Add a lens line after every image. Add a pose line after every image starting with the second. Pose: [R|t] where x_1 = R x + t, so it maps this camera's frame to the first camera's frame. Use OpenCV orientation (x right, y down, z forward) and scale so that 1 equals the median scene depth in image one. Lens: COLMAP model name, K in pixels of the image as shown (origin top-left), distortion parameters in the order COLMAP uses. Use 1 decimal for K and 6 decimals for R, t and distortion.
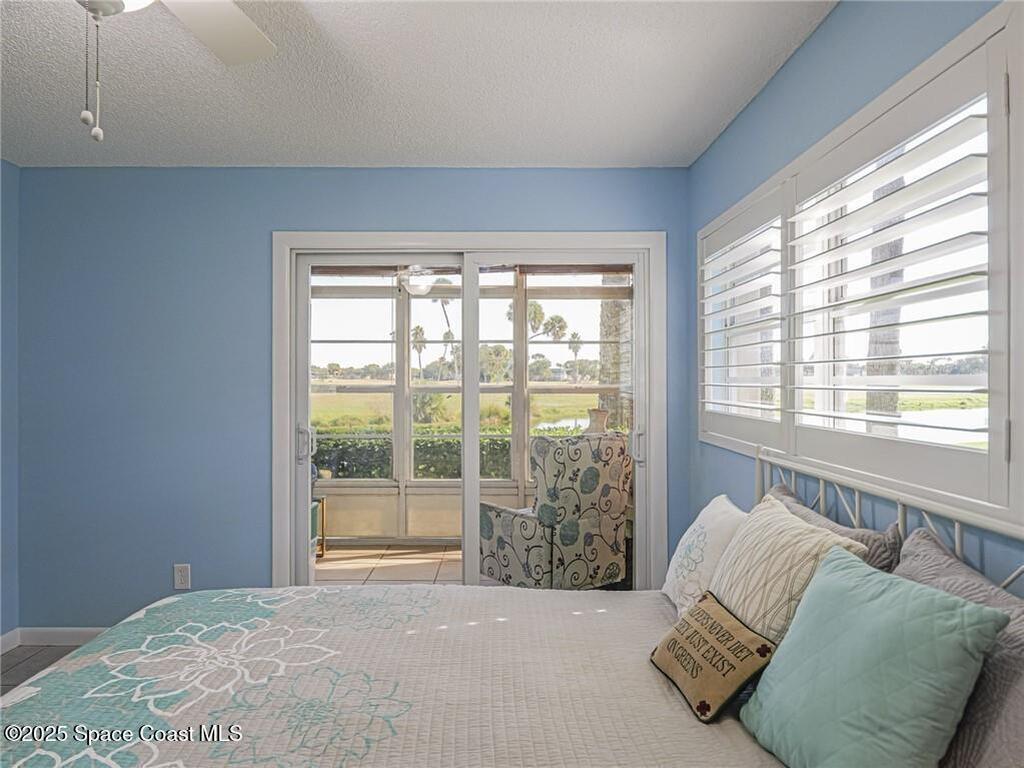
lens RADIAL K [[637.6, 0, 511.7], [0, 637.6, 381.5], [0, 0, 1]] dist [0.005156, -0.001168]
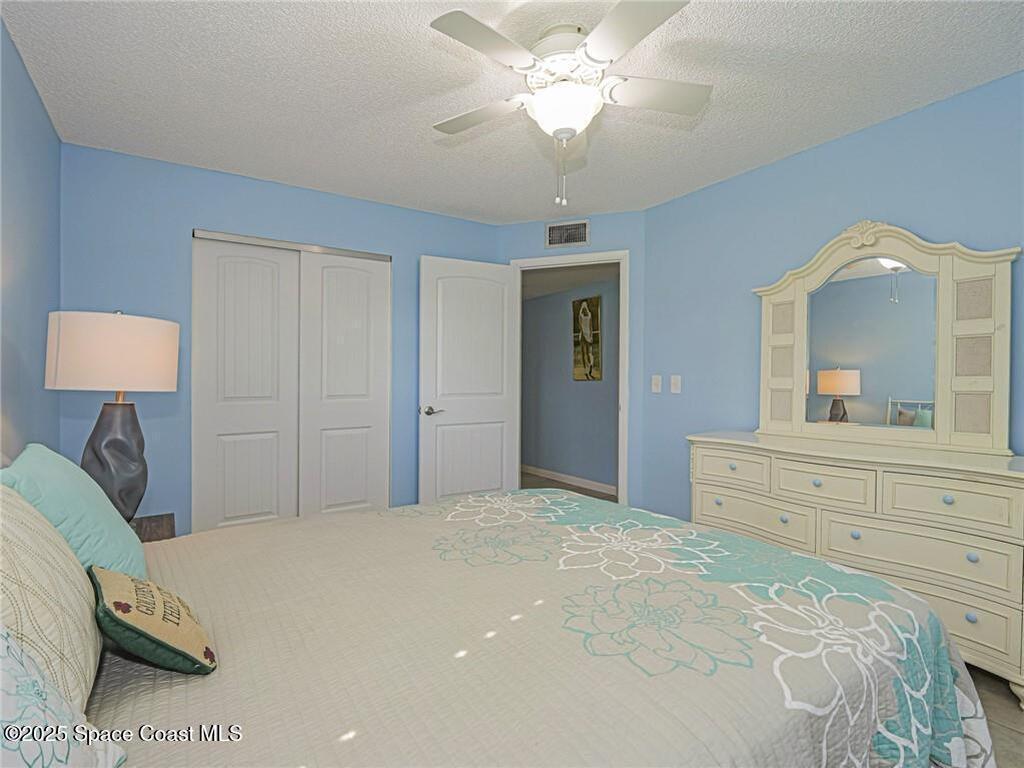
lens RADIAL K [[503.8, 0, 512.0], [0, 503.8, 384.0], [0, 0, 1]] dist [0.000249, -0.000444]
pose [[-0.848989, 0.003177, -0.528401, 0.172609], [0.001627, 0.999993, 0.003399, 0.090172], [0.528408, 0.002027, -0.848988, 1.248489]]
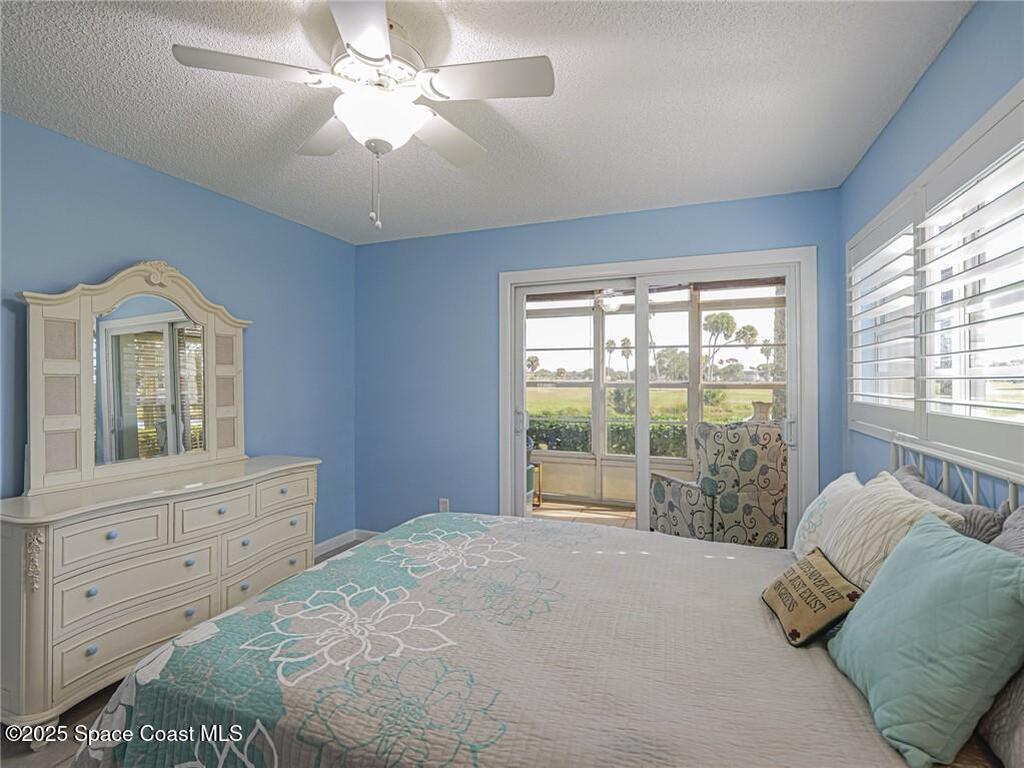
lens RADIAL K [[503.8, 0, 512.0], [0, 503.8, 384.0], [0, 0, 1]] dist [0.000249, -0.000444]
pose [[0.930900, 0.001632, -0.365270, 0.094811], [-0.000454, 0.999994, 0.003308, 0.016307], [0.365274, -0.002914, 0.930896, -0.064045]]
